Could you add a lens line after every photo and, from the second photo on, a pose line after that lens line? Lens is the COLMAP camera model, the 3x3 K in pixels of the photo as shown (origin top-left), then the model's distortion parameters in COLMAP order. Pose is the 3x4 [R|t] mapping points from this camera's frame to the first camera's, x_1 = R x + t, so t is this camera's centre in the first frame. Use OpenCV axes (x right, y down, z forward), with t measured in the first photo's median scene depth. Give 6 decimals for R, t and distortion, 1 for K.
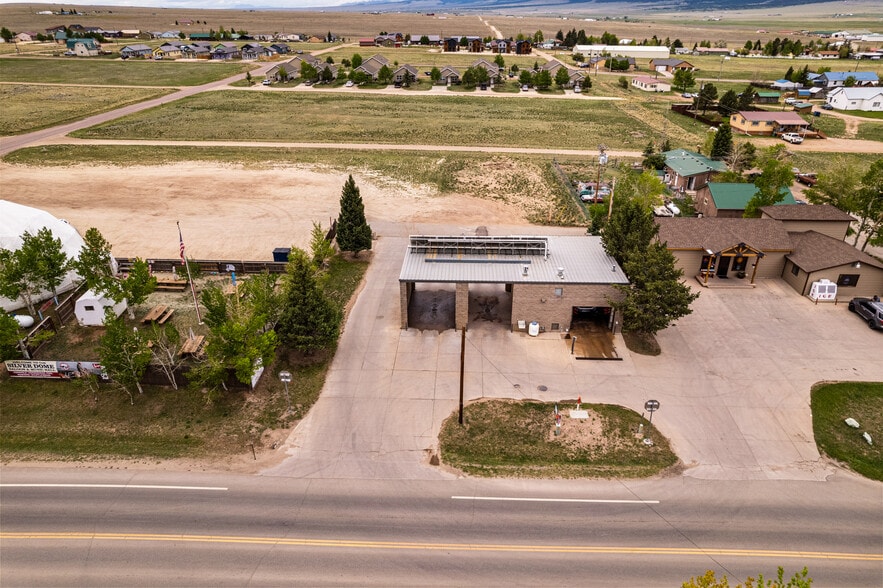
lens RADIAL K [[566.1, 0, 447.1], [0, 566.1, 291.2], [0, 0, 1]] dist [-0.083242, 0.074628]
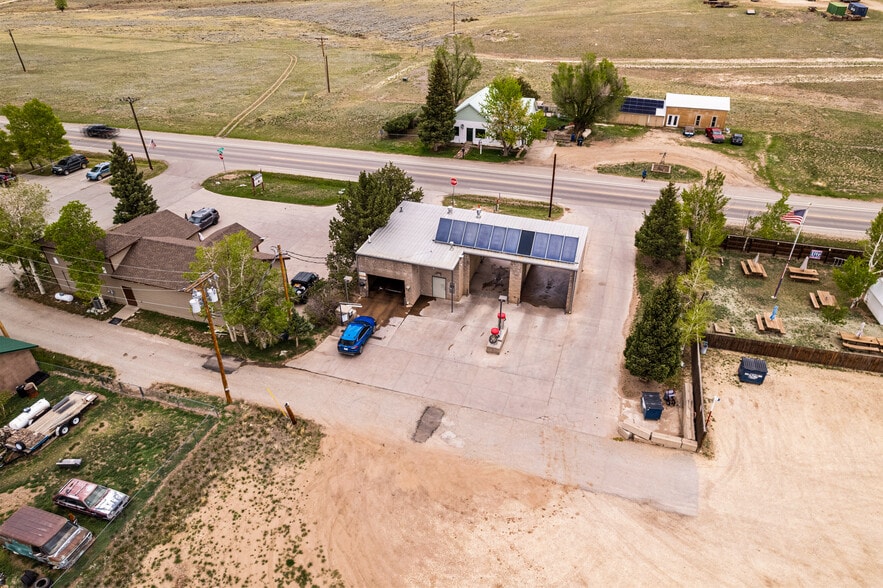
lens RADIAL K [[566.1, 0, 447.1], [0, 566.1, 291.2], [0, 0, 1]] dist [-0.083242, 0.074628]
pose [[-0.958452, -0.152332, 0.241172, -0.105921], [0.131602, 0.513976, 0.847650, -0.964596], [-0.253081, 0.844170, -0.472574, 1.731781]]
